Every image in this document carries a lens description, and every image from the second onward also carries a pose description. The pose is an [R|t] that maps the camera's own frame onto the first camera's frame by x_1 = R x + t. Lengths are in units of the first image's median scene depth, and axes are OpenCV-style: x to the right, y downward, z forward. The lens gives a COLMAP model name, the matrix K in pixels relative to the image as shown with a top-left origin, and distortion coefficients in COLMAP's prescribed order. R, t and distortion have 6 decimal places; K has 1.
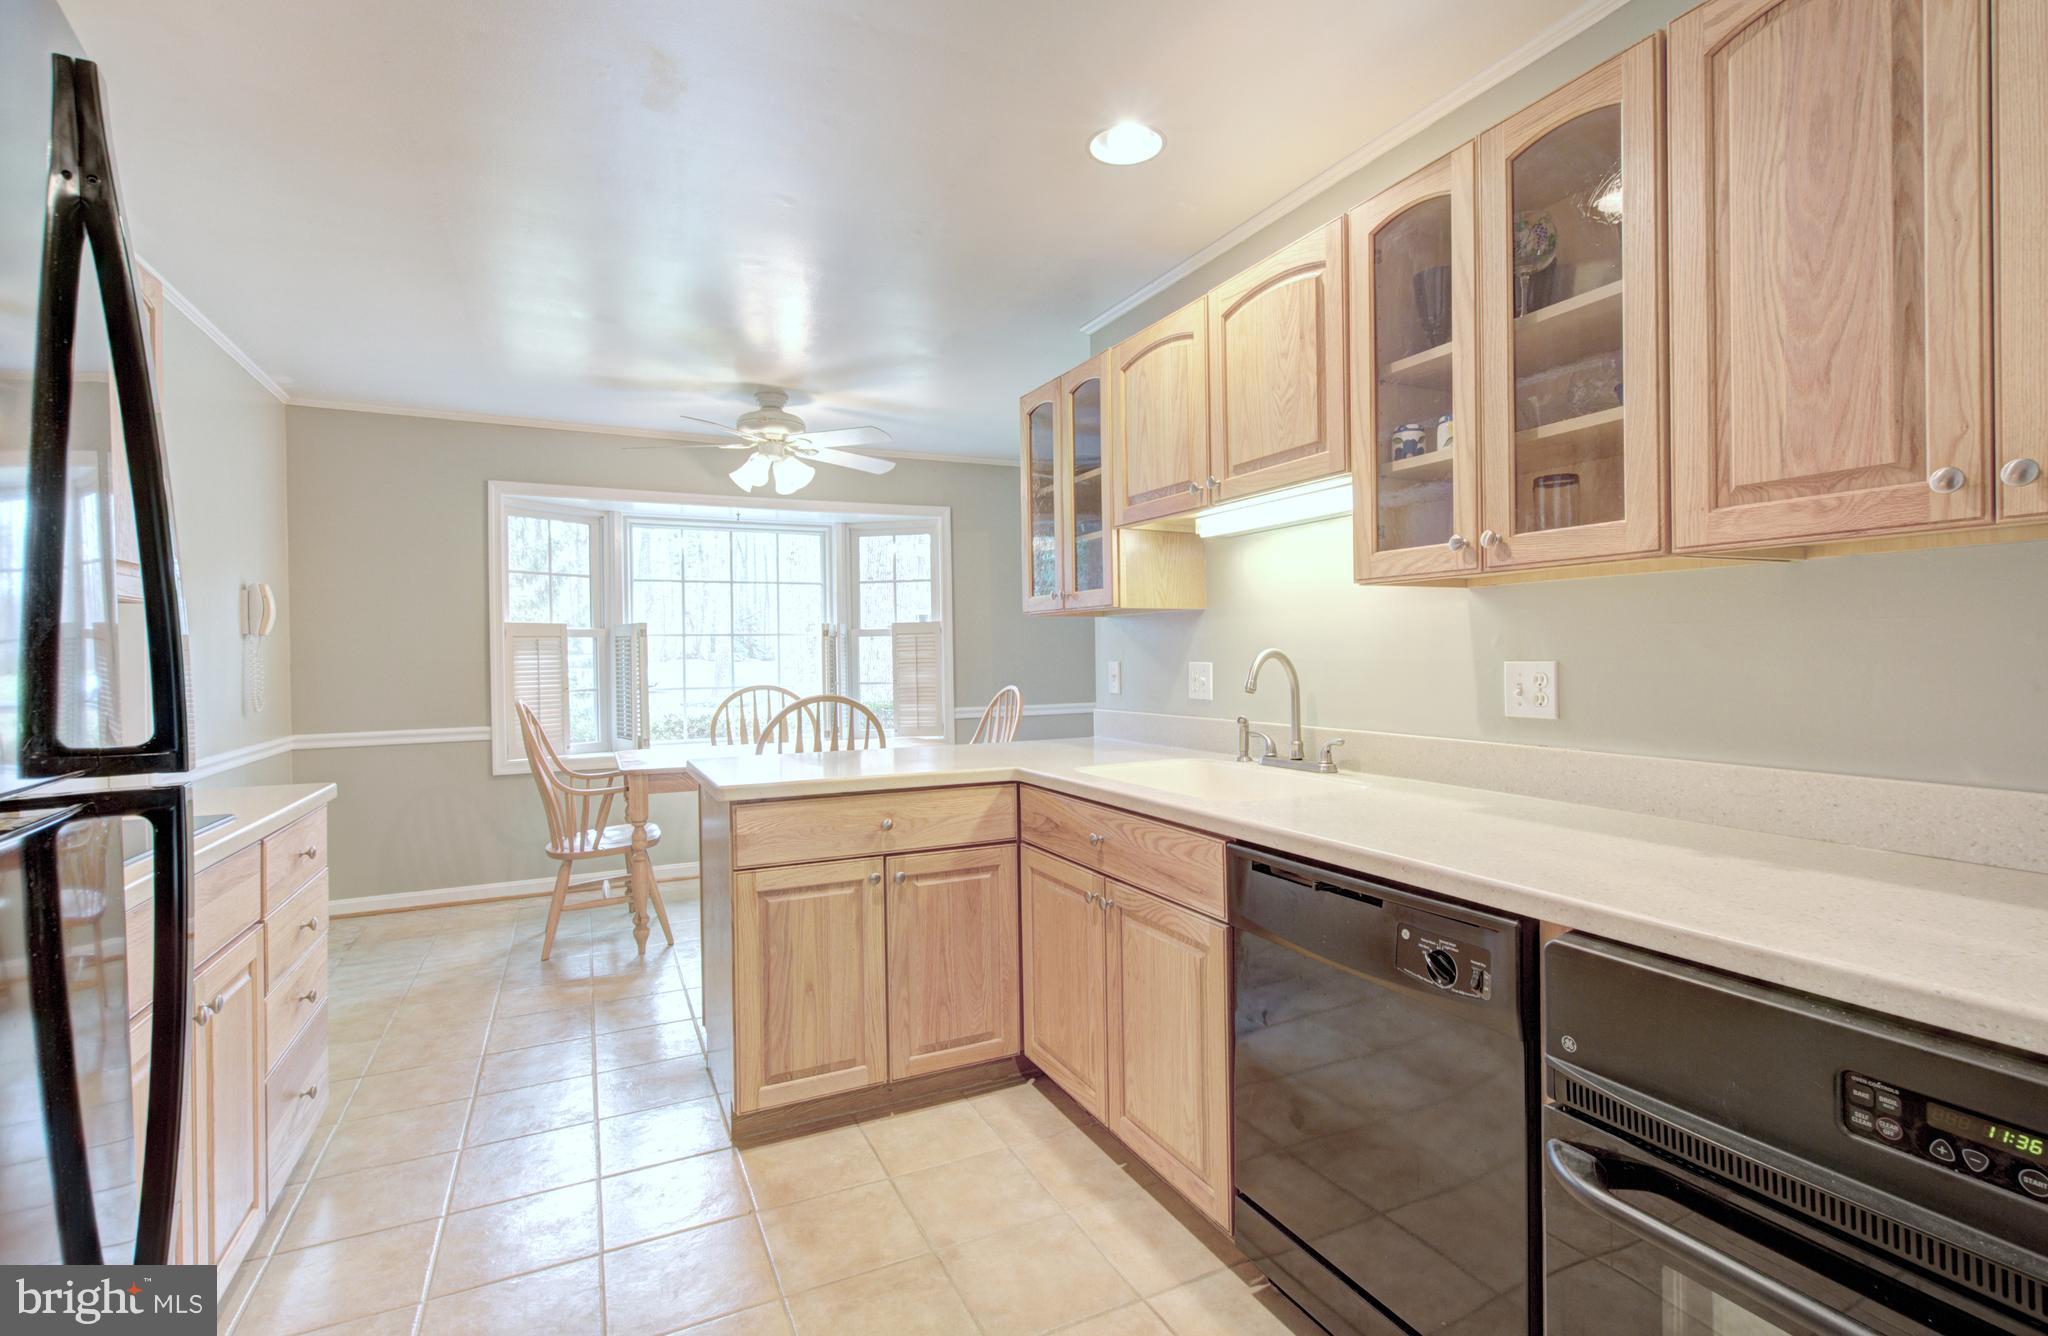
lens RADIAL K [[949.7, 0, 1024.0], [0, 949.7, 668.0], [0, 0, 1]] dist [-0.002137, -0.000102]
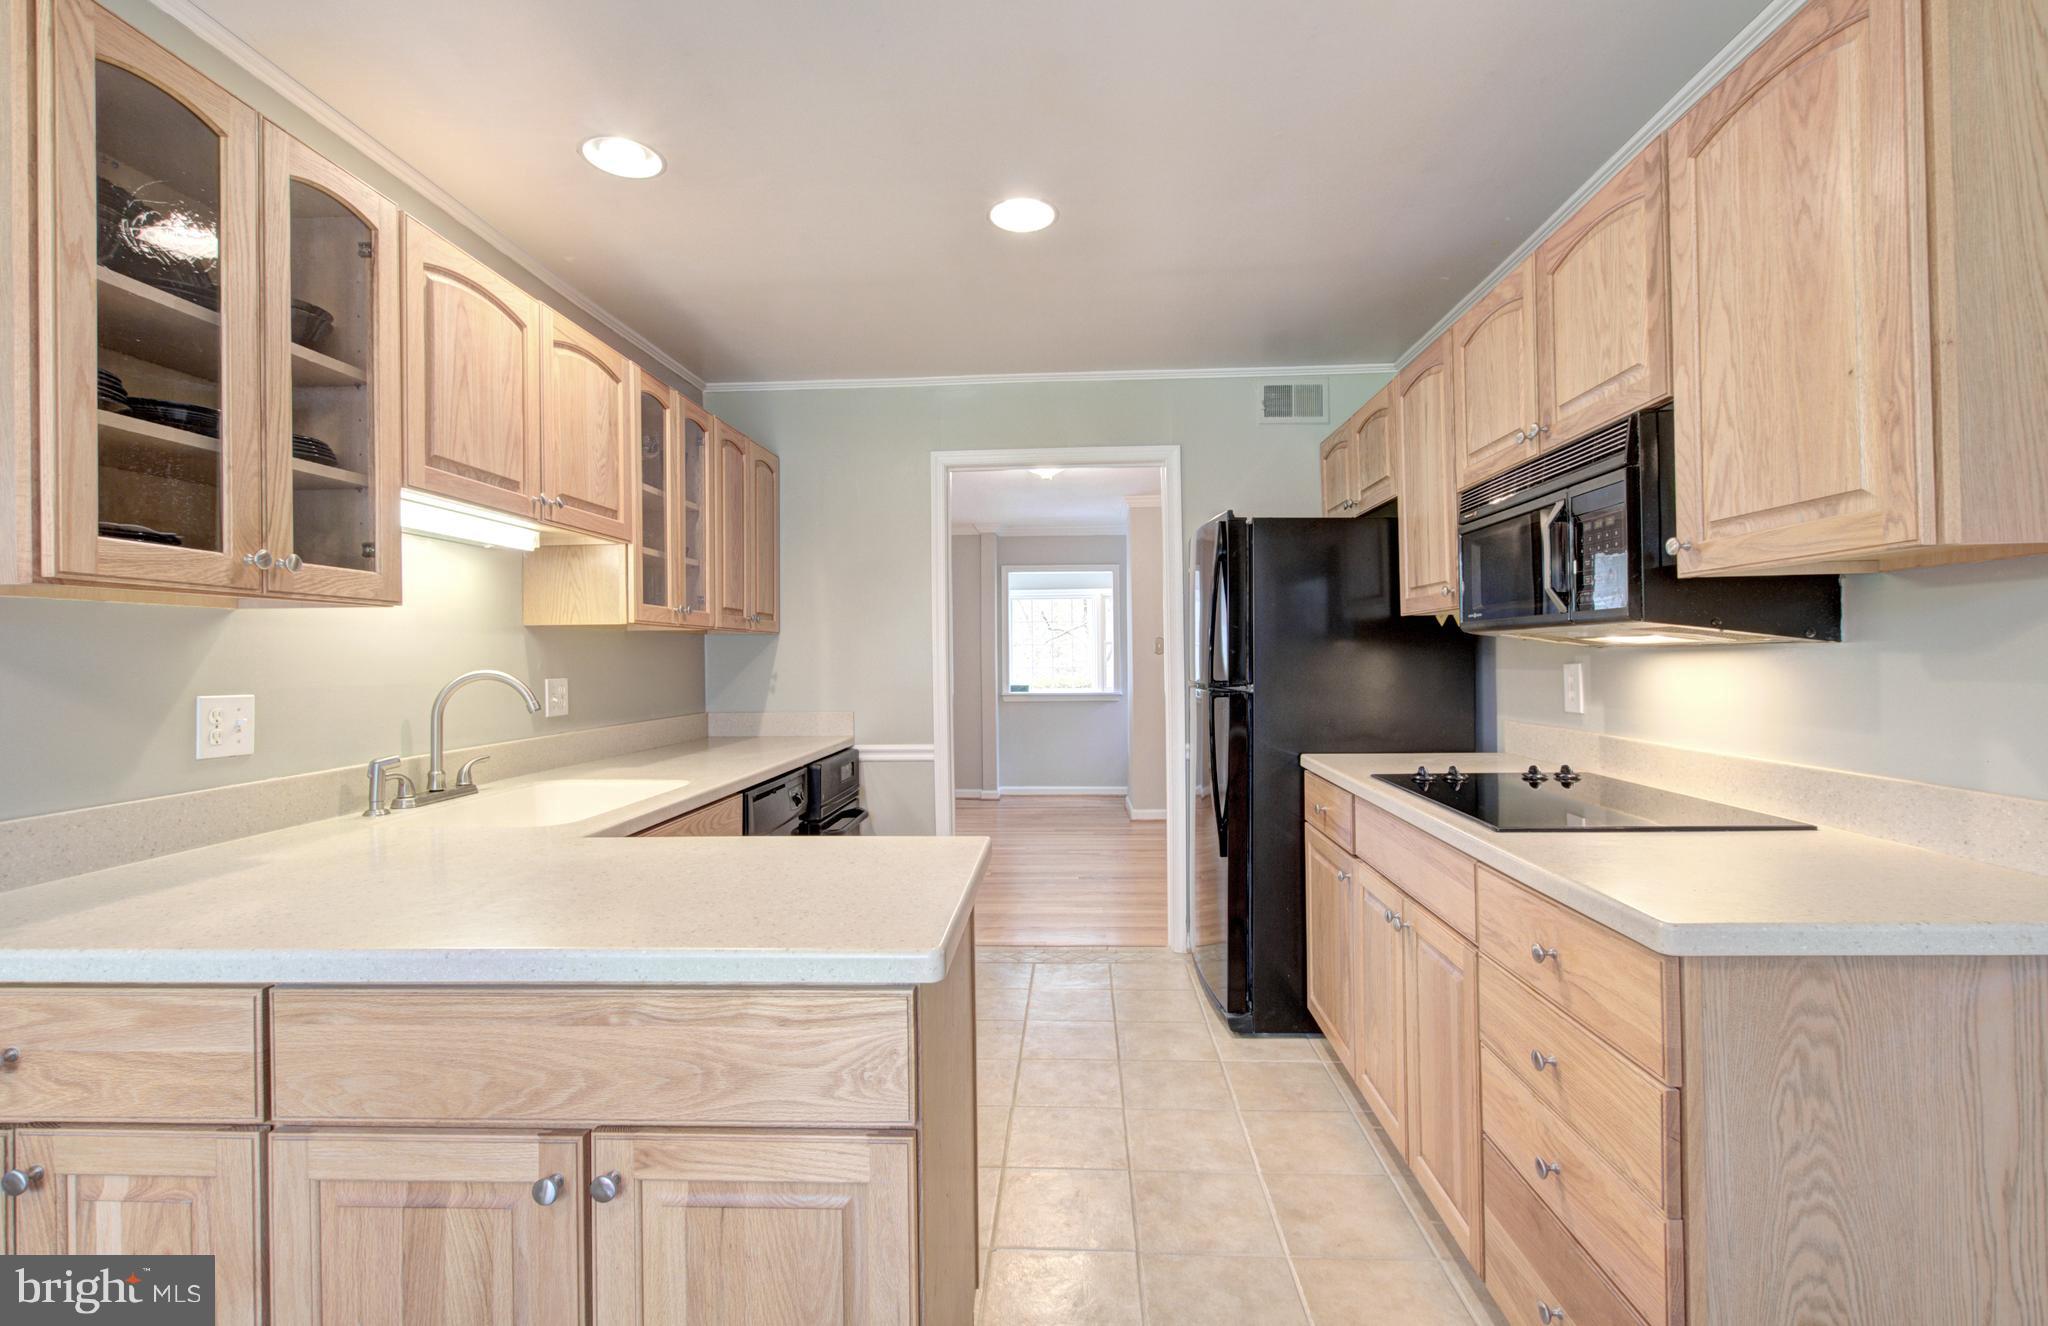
lens RADIAL K [[934.0, 0, 1033.5], [0, 934.0, 659.6], [0, 0, 1]] dist [0.000338, 0.000488]
pose [[-0.881052, 0.024772, 0.472370, -0.374274], [0.030474, 0.999526, 0.004423, -0.010266], [-0.472037, 0.018292, -0.881389, 0.872486]]
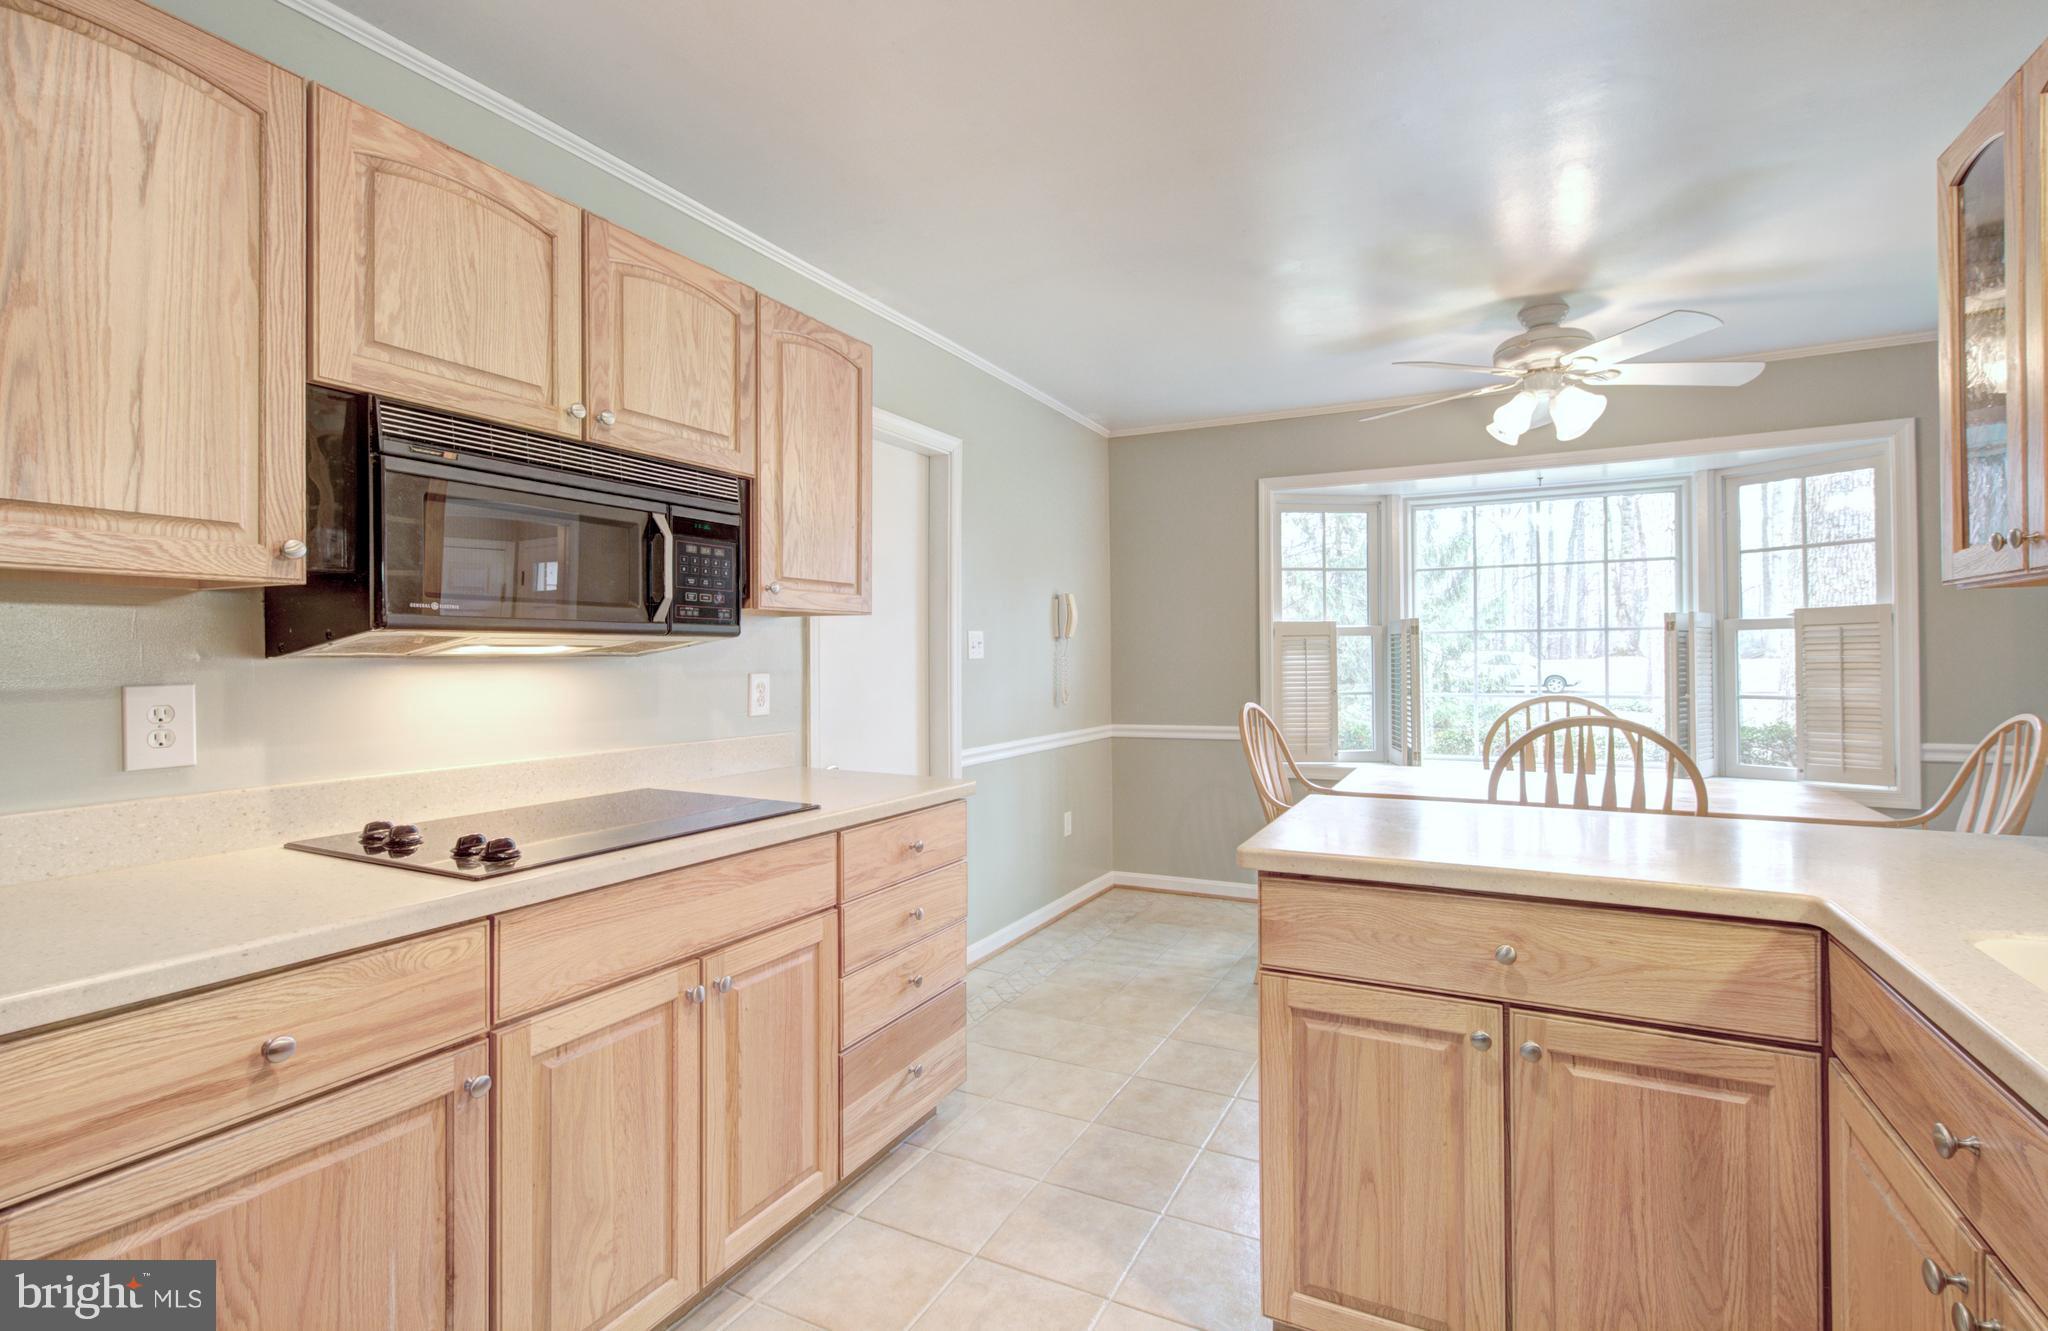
lens RADIAL K [[934.0, 0, 1033.5], [0, 934.0, 662.1], [0, 0, 1]] dist [0.000338, 0.000488]
pose [[0.609682, 0.010752, -0.792573, 0.076298], [-0.012243, 0.999916, 0.004147, -0.008101], [0.792552, 0.007175, 0.609763, 0.239479]]
